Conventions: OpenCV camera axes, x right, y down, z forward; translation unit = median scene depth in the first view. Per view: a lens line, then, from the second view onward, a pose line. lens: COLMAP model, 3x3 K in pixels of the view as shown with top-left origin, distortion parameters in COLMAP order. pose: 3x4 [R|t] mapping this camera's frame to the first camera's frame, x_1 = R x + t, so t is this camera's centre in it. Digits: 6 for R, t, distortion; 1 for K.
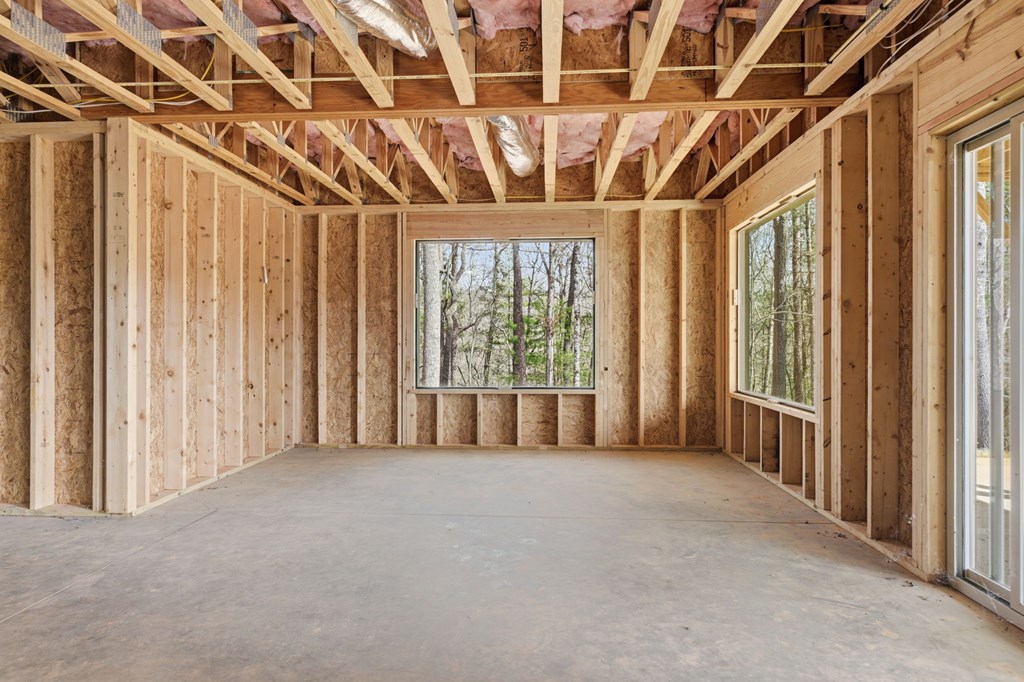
lens RADIAL K [[602.9, 0, 512.0], [0, 602.9, 341.0], [0, 0, 1]] dist [-0.000823, 0.000114]
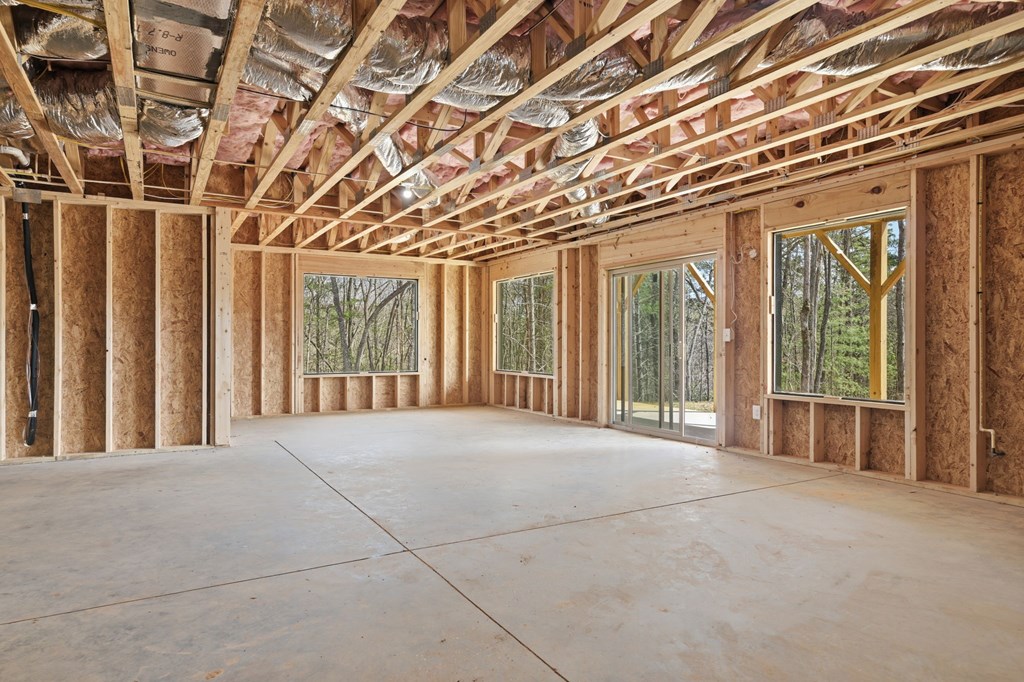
lens RADIAL K [[602.9, 0, 512.0], [0, 602.9, 341.0], [0, 0, 1]] dist [-0.000823, 0.000114]
pose [[0.835641, 0.002727, 0.549269, -0.554541], [-0.000829, 0.999993, -0.003704, 0.002794], [-0.549275, 0.002640, 0.835637, -0.511998]]
